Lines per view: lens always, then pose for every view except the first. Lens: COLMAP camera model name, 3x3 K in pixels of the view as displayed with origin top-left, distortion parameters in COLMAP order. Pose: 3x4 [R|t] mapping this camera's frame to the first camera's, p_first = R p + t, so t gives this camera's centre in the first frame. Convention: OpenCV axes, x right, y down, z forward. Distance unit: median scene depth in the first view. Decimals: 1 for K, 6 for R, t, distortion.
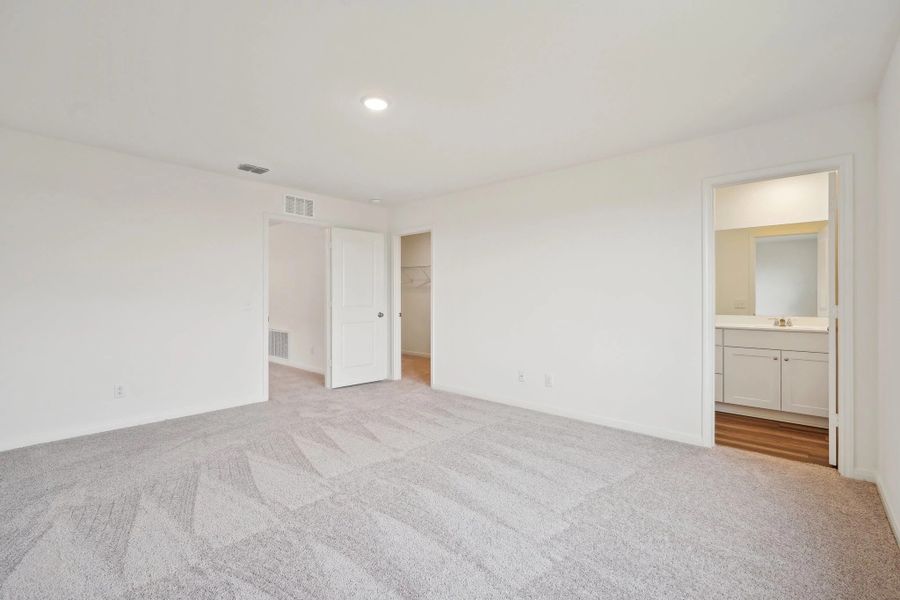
lens RADIAL K [[403.7, 0, 450.0], [0, 403.7, 300.0], [0, 0, 1]] dist [0.000660, 0.000077]
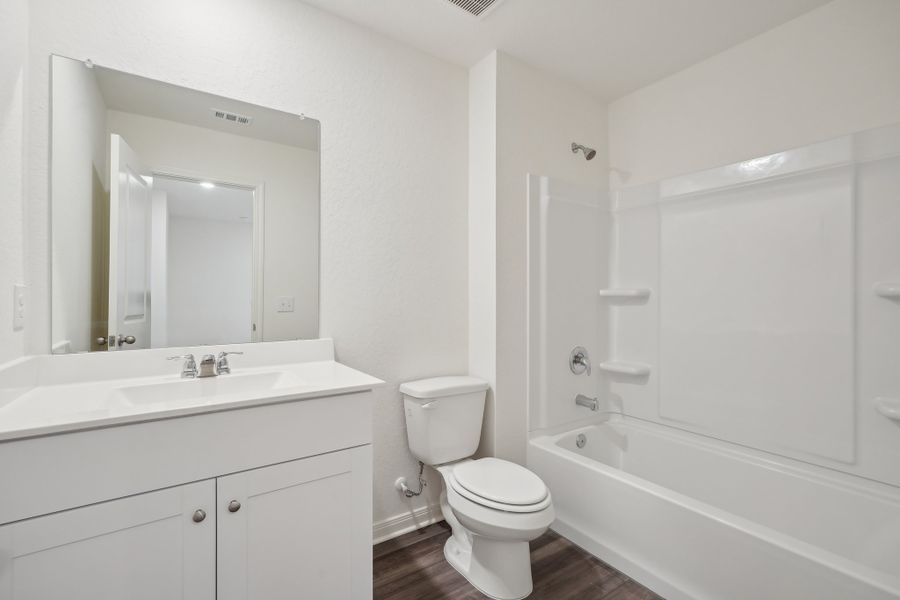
lens RADIAL K [[403.7, 0, 450.0], [0, 403.7, 300.0], [0, 0, 1]] dist [0.000660, 0.000077]
pose [[0.261530, -0.002271, 0.965193, 0.555122], [0.007887, 0.999969, 0.000216, 0.002045], [-0.965163, 0.007556, 0.261540, 0.721521]]
